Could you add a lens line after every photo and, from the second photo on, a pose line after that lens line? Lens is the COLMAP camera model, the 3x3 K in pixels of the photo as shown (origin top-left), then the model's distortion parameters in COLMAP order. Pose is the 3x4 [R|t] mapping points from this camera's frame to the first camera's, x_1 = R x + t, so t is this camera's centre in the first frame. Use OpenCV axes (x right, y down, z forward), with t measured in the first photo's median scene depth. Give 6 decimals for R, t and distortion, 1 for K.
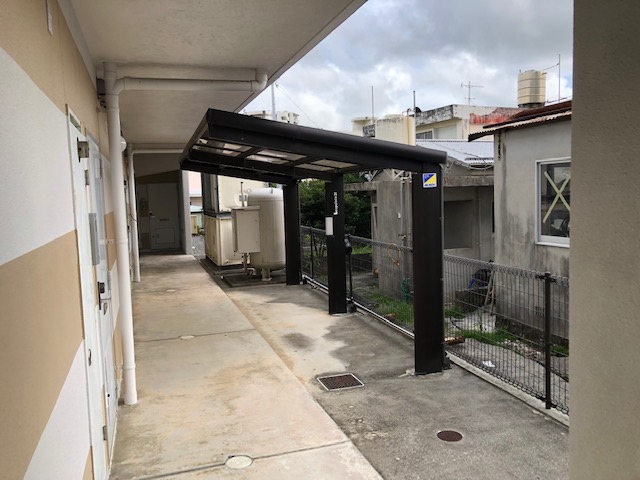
lens RADIAL K [[534.9, 0, 320.0], [0, 534.9, 240.0], [0, 0, 1]] dist [0.003380, -0.006331]
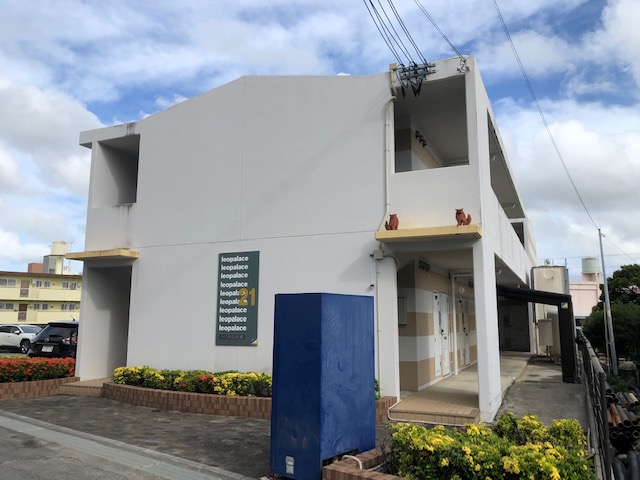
lens RADIAL K [[527.6, 0, 320.0], [0, 527.6, 240.0], [0, 0, 1]] dist [0.031717, -0.004413]
pose [[0.737726, -0.071797, -0.671272, 0.523449], [-0.081409, 0.977612, -0.194030, 0.086055], [0.670174, 0.197789, 0.715365, -0.833742]]
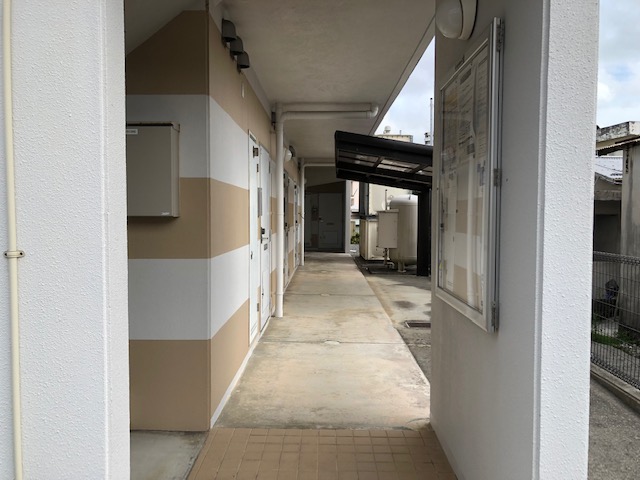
lens RADIAL K [[527.6, 0, 320.0], [0, 527.6, 240.0], [0, 0, 1]] dist [0.031717, -0.004413]
pose [[0.946409, 0.051775, -0.318794, 0.105466], [-0.063062, 0.997692, -0.025178, 0.047615], [0.316754, 0.043932, 0.947490, -0.189706]]
